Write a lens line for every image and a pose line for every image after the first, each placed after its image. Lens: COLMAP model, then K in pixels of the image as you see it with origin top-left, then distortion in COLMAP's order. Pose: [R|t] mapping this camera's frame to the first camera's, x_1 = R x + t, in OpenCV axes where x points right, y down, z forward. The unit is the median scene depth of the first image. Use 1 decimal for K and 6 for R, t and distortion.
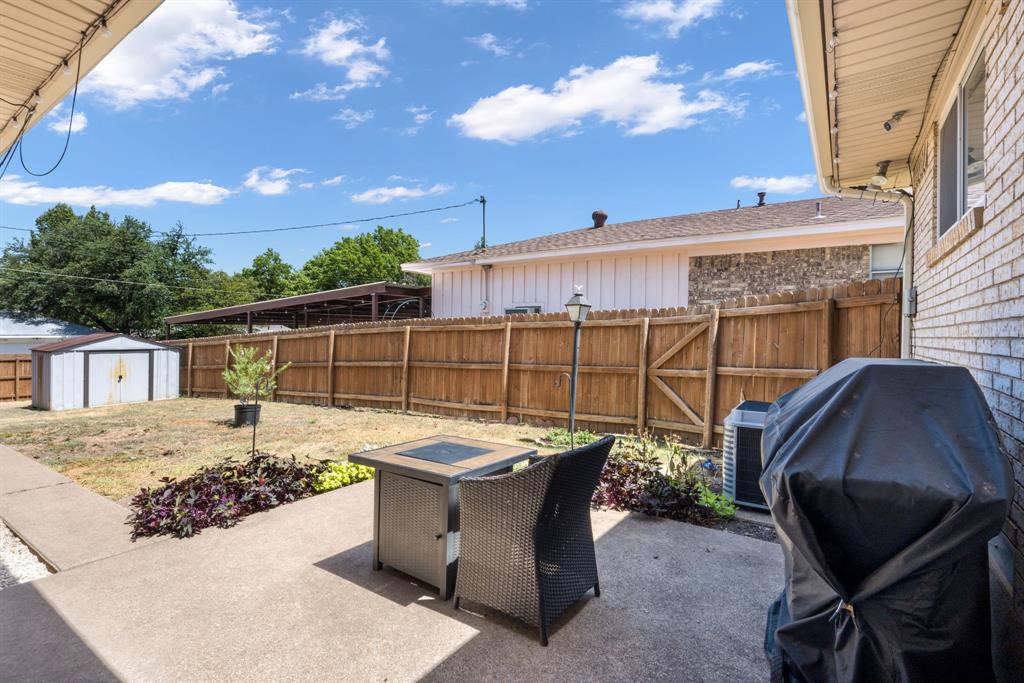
lens RADIAL K [[473.3, 0, 512.8], [0, 473.3, 336.4], [0, 0, 1]] dist [-0.001284, 0.000139]
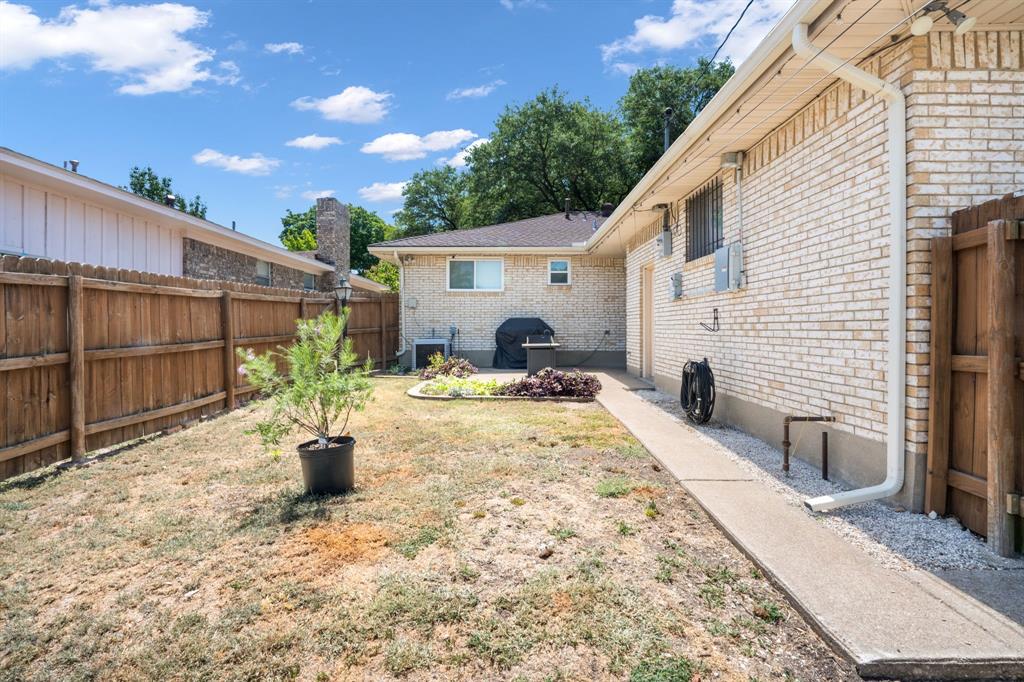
lens RADIAL K [[473.3, 0, 512.8], [0, 473.3, 335.9], [0, 0, 1]] dist [-0.001284, 0.000139]
pose [[-0.563763, -0.021736, 0.825650, -0.914930], [0.000396, 0.999646, 0.026587, 0.026946], [-0.825936, 0.015316, -0.563555, 0.972362]]
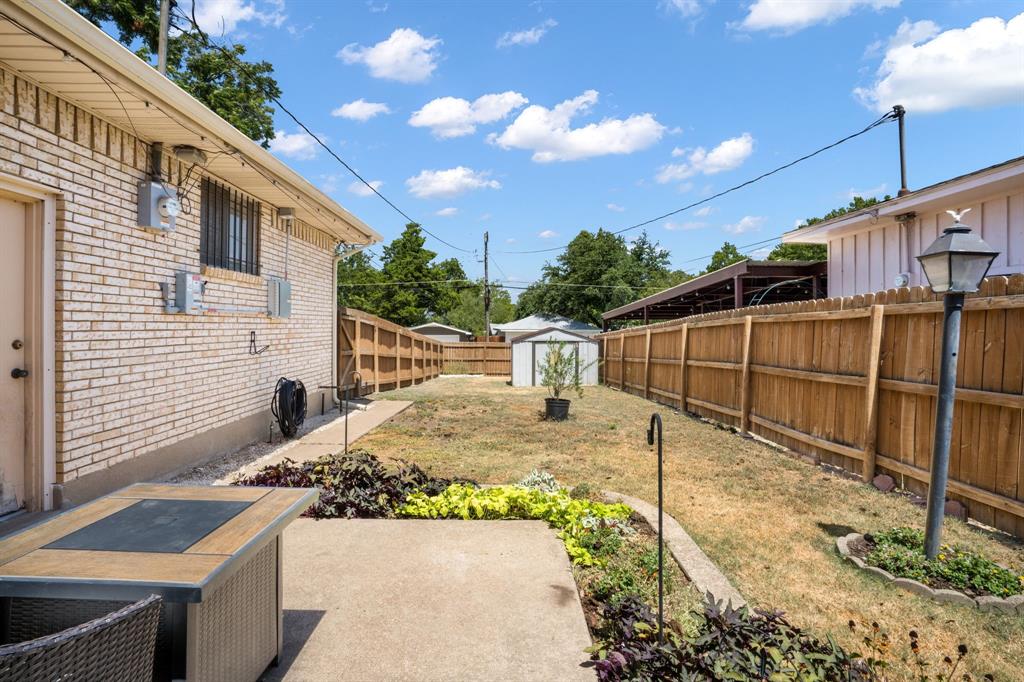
lens RADIAL K [[485.3, 0, 541.3], [0, 485.3, 324.2], [0, 0, 1]] dist [-0.000613, 0.000099]
pose [[0.626640, -0.005830, -0.779287, 0.173372], [-0.008043, 0.999870, -0.013948, 0.004353], [0.779268, 0.015008, 0.626512, 0.301811]]
